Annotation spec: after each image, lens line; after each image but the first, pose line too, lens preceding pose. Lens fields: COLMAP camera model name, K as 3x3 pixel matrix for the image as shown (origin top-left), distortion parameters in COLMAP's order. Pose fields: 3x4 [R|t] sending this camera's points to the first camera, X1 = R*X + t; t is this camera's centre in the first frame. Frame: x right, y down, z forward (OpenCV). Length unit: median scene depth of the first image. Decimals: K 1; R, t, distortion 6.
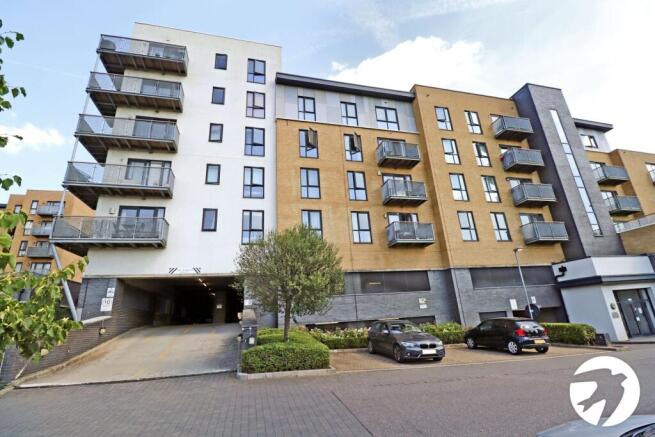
lens RADIAL K [[305.2, 0, 325.8], [0, 305.2, 216.2], [0, 0, 1]] dist [-0.021569, -0.000231]
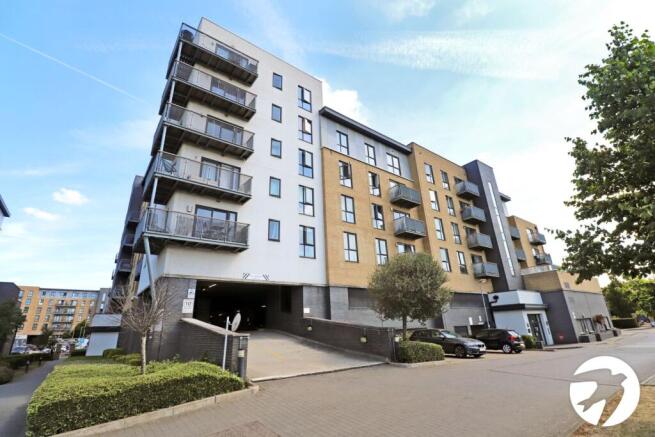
lens RADIAL K [[305.2, 0, 325.8], [0, 305.2, 216.2], [0, 0, 1]] dist [-0.021569, -0.000231]
pose [[0.924241, 0.154418, 0.349190, -0.513939], [-0.136129, 0.987734, -0.076485, 0.017608], [-0.356718, 0.023155, 0.933925, -0.049787]]
